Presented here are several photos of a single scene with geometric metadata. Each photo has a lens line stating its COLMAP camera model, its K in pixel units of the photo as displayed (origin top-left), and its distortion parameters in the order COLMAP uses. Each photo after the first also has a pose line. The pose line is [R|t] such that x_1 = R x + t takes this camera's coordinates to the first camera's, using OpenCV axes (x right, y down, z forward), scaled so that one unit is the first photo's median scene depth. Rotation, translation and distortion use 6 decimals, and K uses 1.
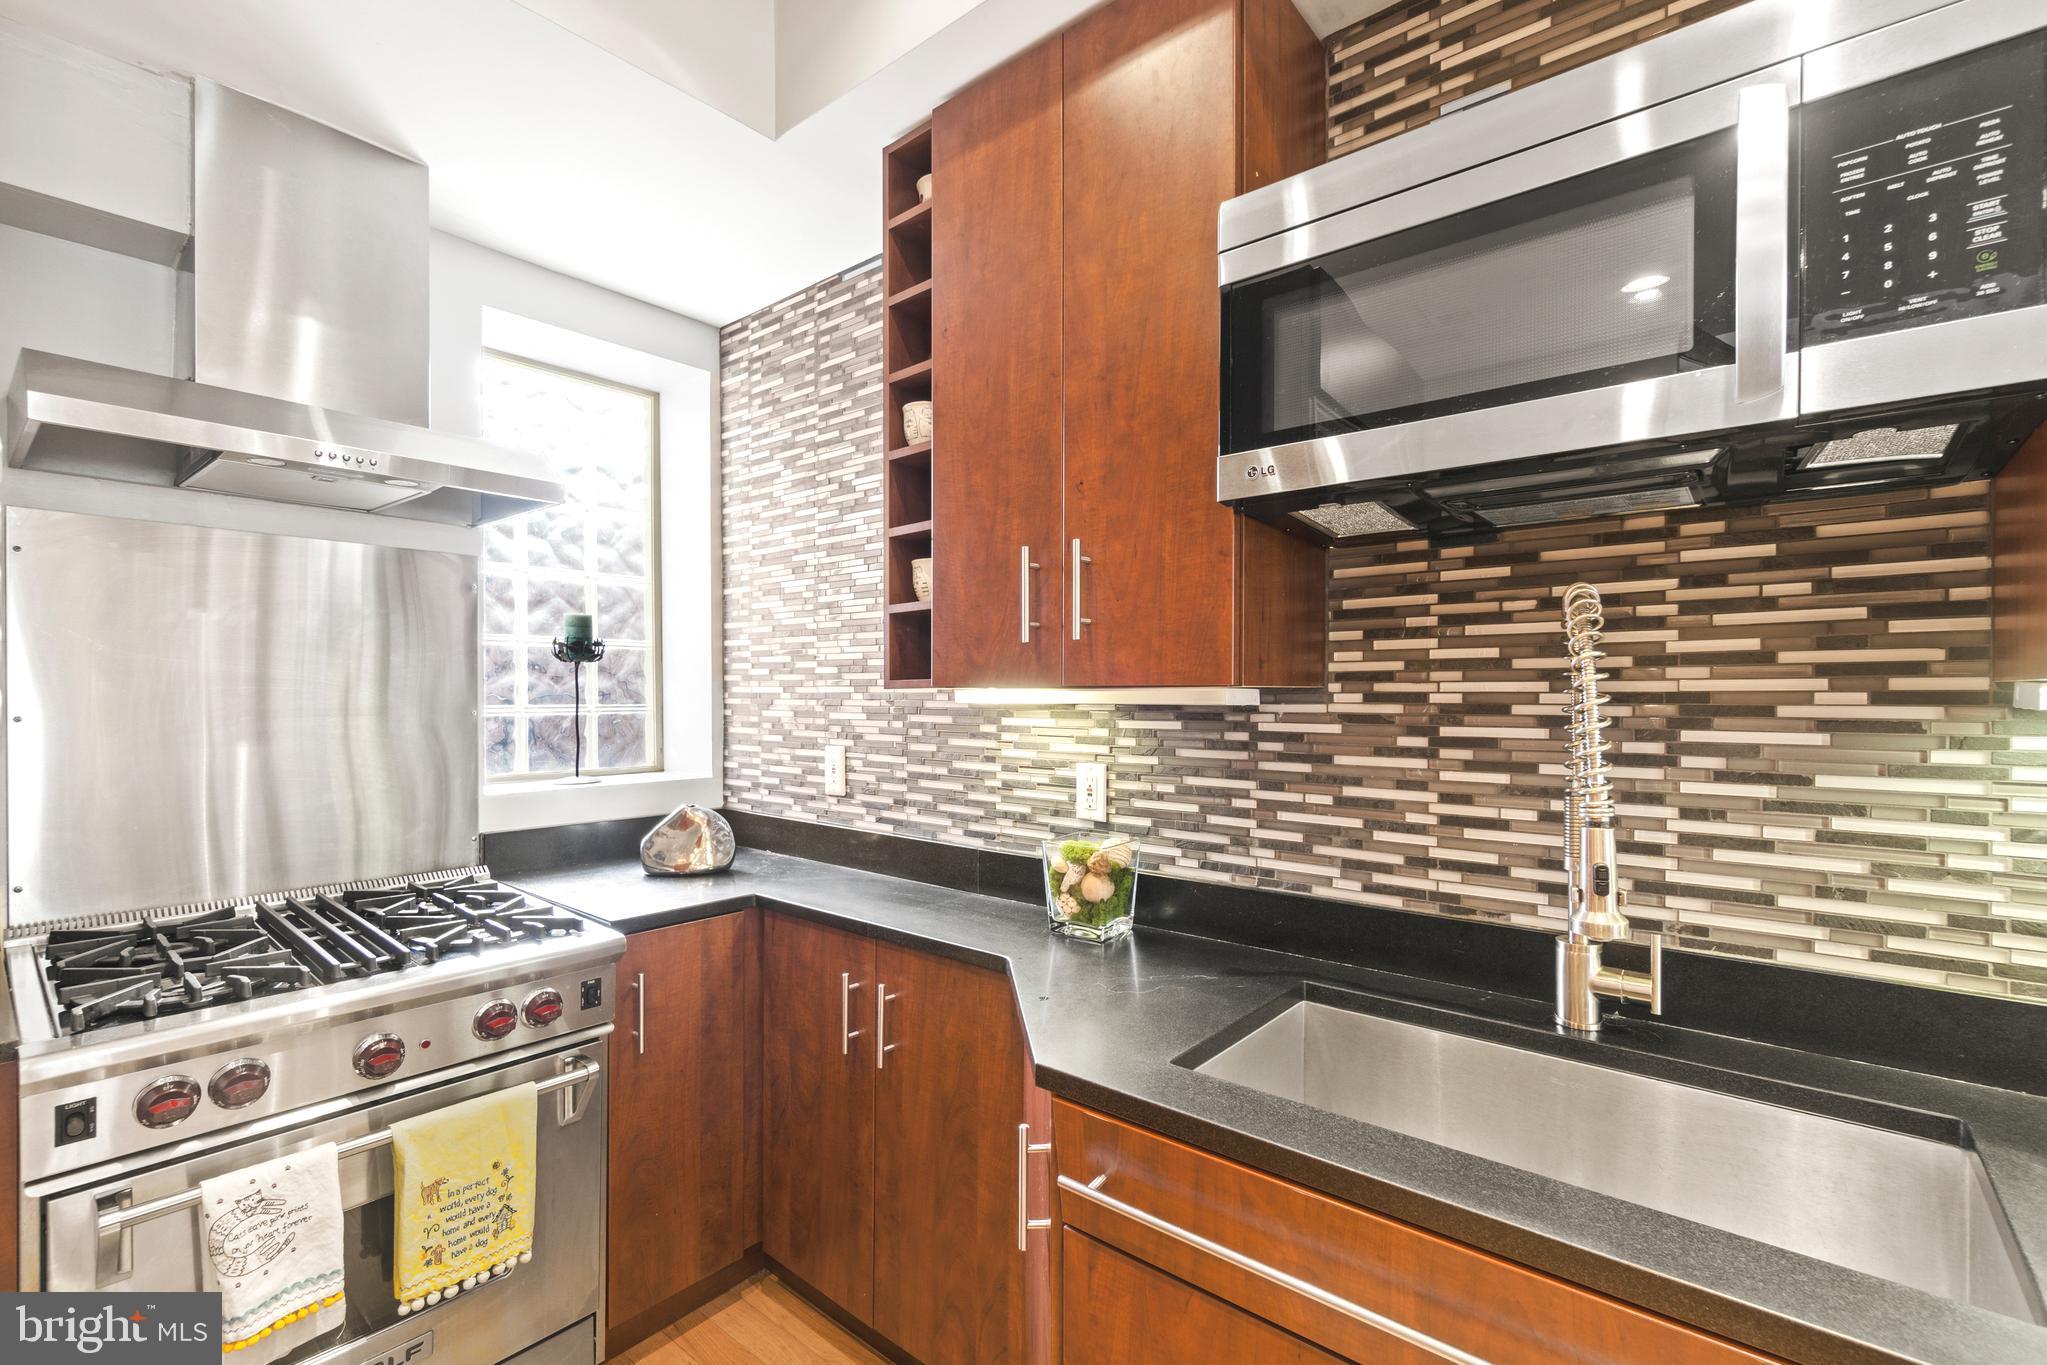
lens RADIAL K [[904.4, 0, 1016.0], [0, 904.4, 699.5], [0, 0, 1]] dist [-0.001809, -0.000161]
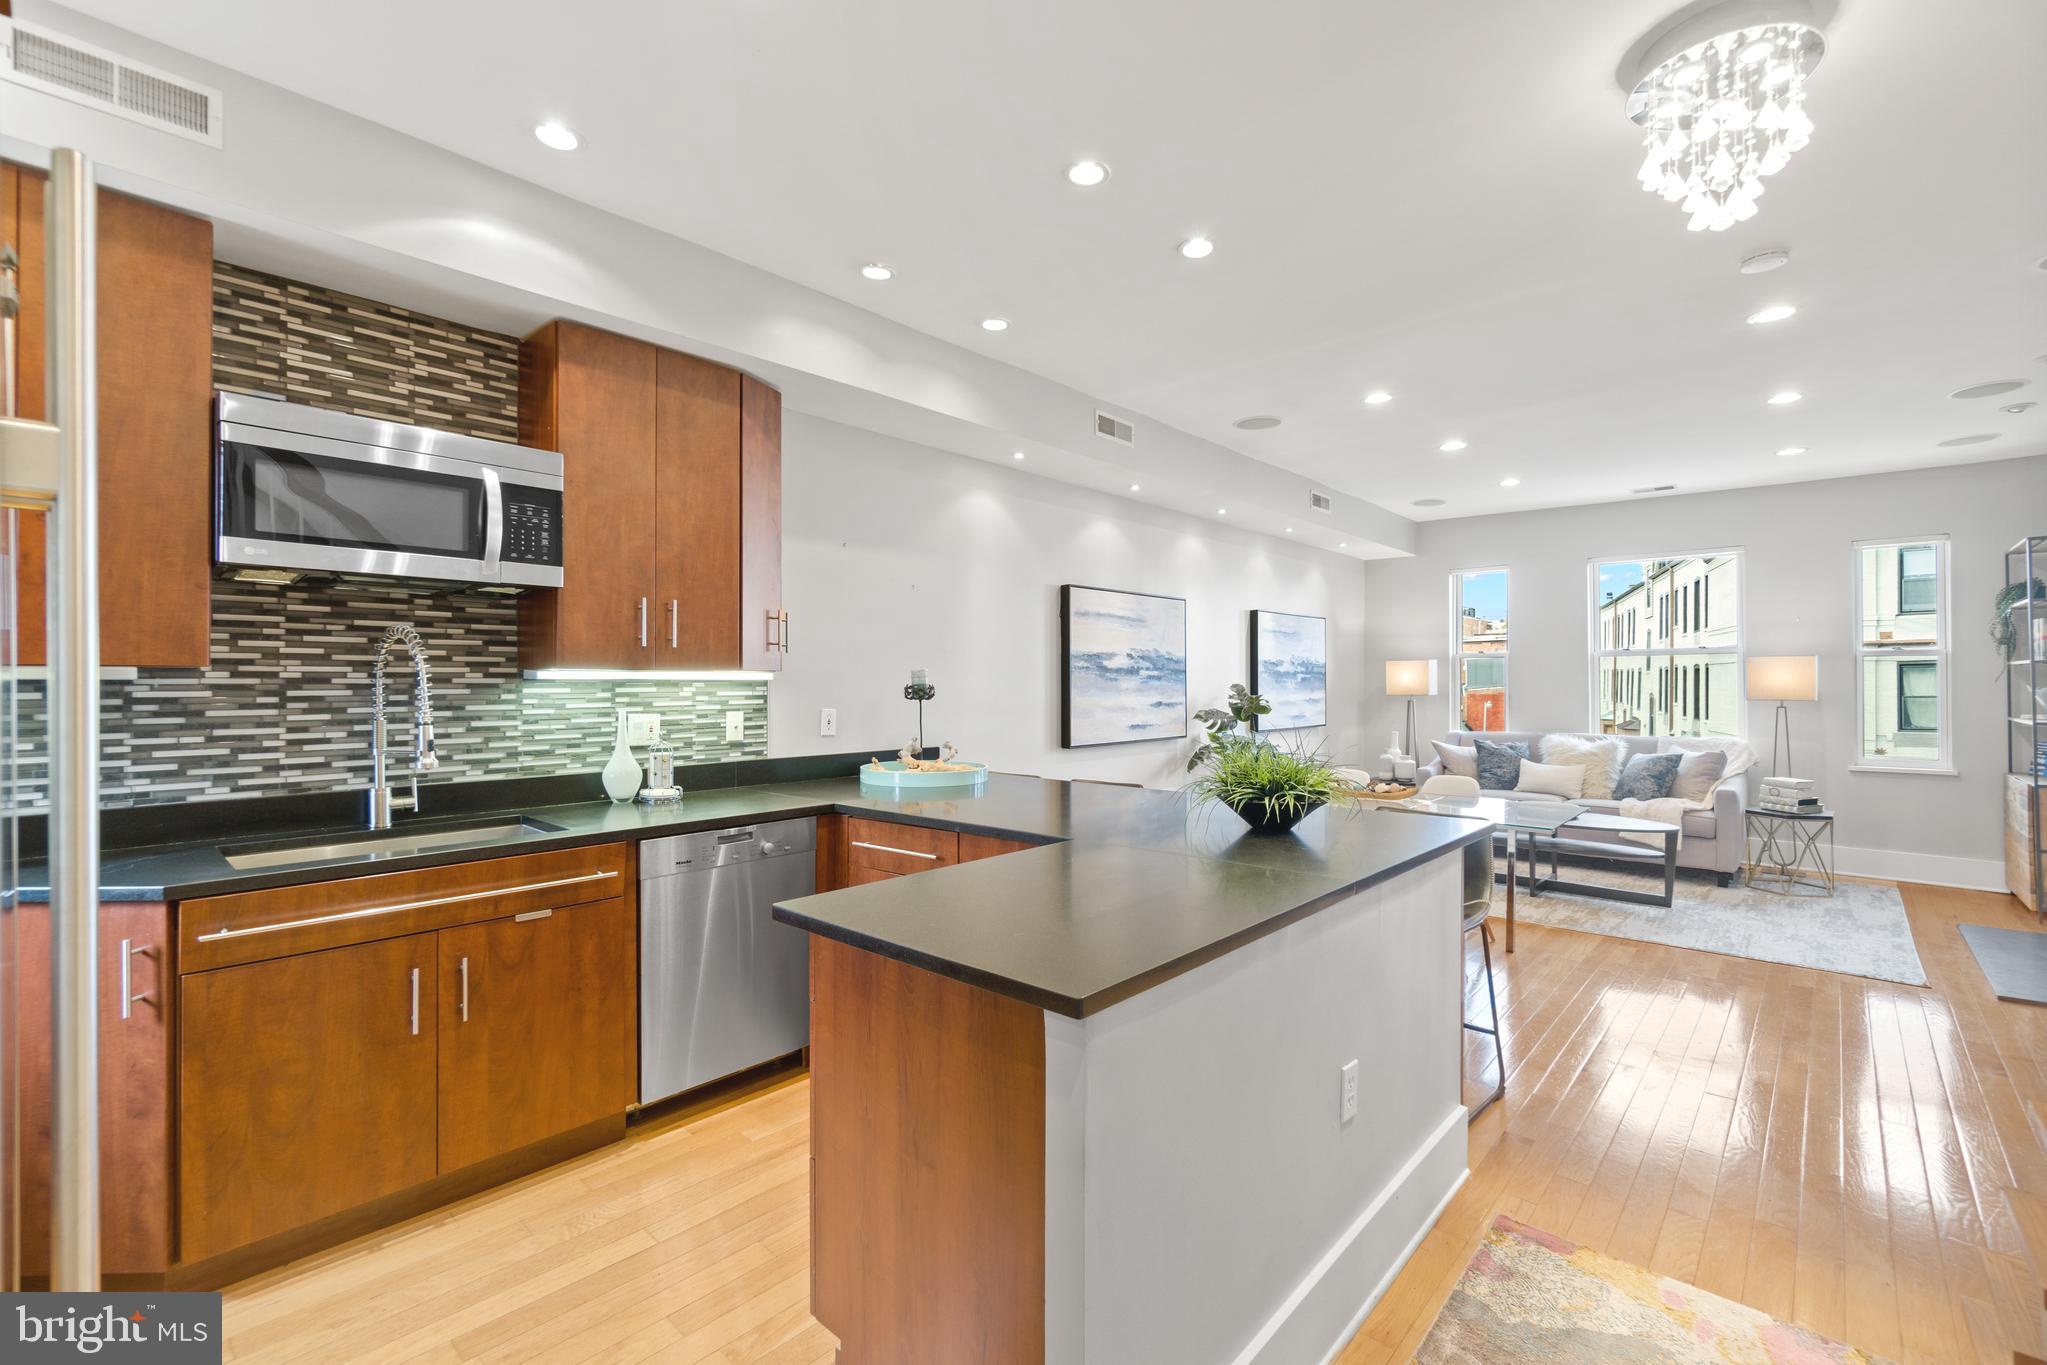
lens RADIAL K [[880.5, 0, 1023.5], [0, 880.5, 682.5], [0, 0, 1]] dist [-0.003665, -0.000002]
pose [[0.040981, -0.002368, 0.999157, -1.219136], [0.004211, 0.999989, 0.002197, 0.016046], [-0.999151, 0.004118, 0.040990, -0.536707]]
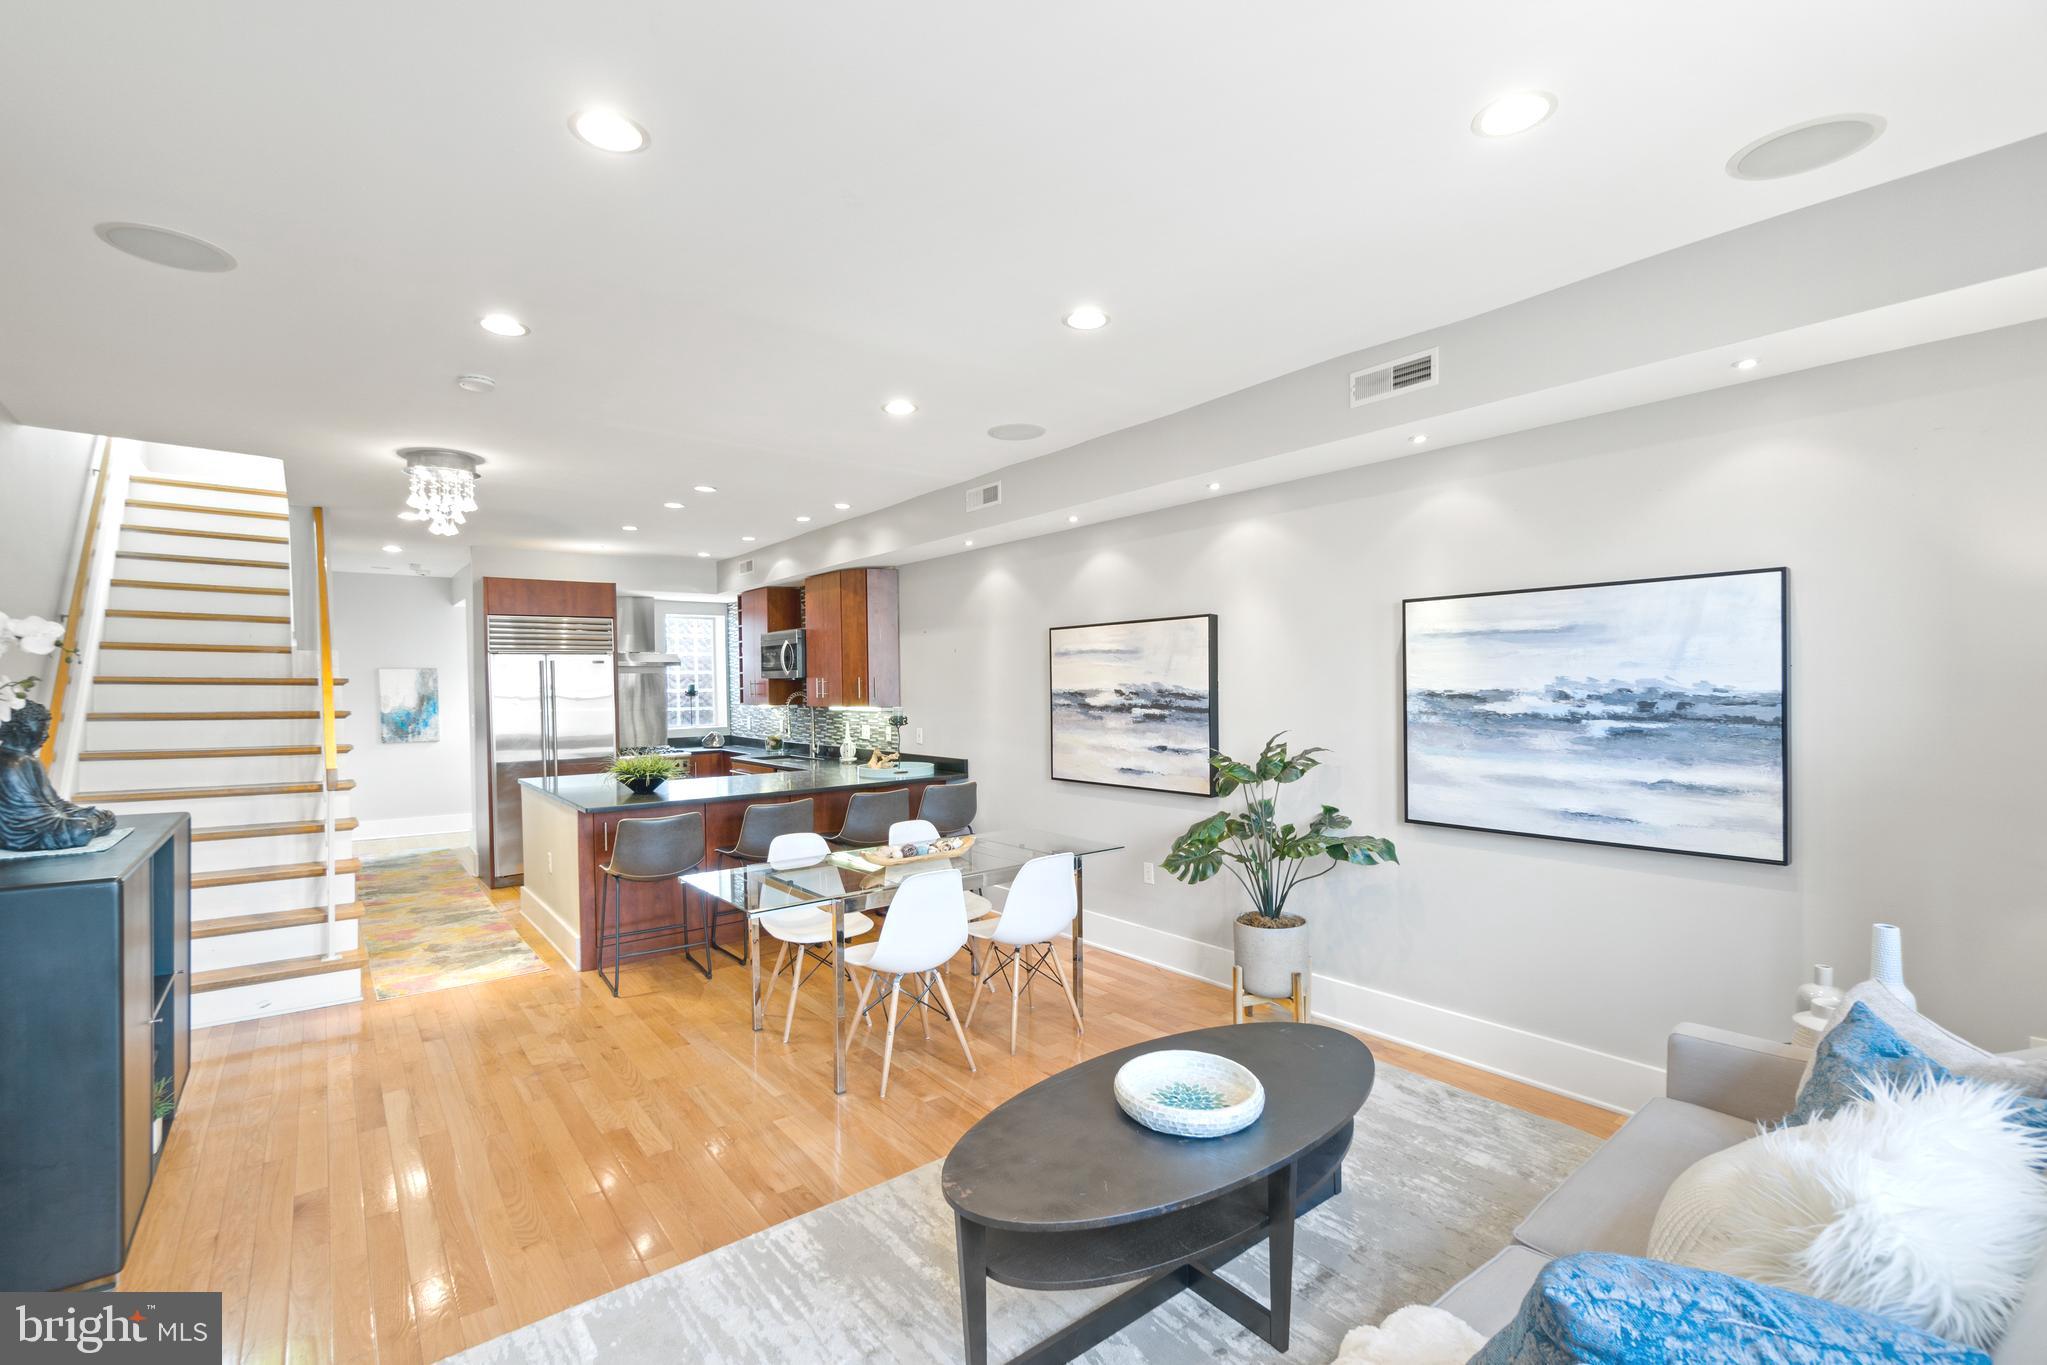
lens RADIAL K [[880.5, 0, 1023.5], [0, 880.5, 682.5], [0, 0, 1]] dist [-0.003665, -0.000002]
pose [[0.981677, -0.016481, -0.189840, 2.913517], [0.016406, 0.999863, -0.001969, -0.126826], [0.189846, -0.001182, 0.981813, -4.347193]]
